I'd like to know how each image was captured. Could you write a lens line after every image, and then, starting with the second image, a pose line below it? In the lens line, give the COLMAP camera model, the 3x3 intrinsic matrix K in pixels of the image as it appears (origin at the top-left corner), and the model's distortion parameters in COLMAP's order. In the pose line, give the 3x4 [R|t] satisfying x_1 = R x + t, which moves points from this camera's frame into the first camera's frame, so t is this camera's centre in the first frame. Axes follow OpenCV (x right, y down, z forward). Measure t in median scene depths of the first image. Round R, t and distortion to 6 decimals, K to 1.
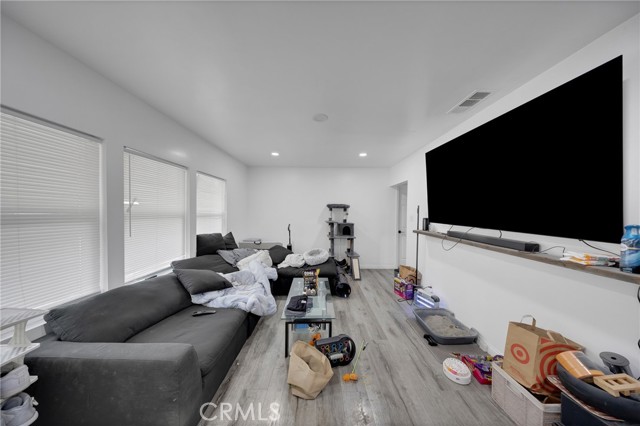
lens RADIAL K [[189.7, 0, 321.6], [0, 189.7, 213.7], [0, 0, 1]] dist [0.000593, -0.002844]
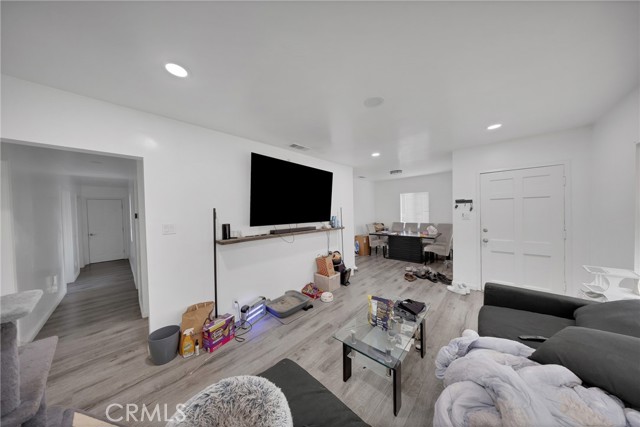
lens RADIAL K [[189.7, 0, 321.6], [0, 189.7, 214.2], [0, 0, 1]] dist [0.000593, -0.002844]
pose [[-0.725396, -0.002159, 0.688329, -0.463450], [0.025071, 0.999249, 0.029555, -0.049412], [-0.687875, 0.038696, -0.724797, 1.982374]]
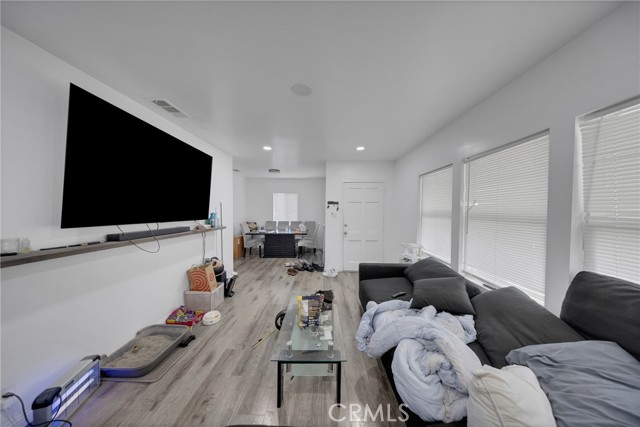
lens RADIAL K [[189.7, 0, 321.6], [0, 189.7, 214.2], [0, 0, 1]] dist [0.000593, -0.002844]
pose [[-0.999575, -0.014870, 0.025070, -0.131460], [-0.014009, 0.999318, 0.034179, -0.023746], [-0.025561, 0.033813, -0.999101, 2.003813]]
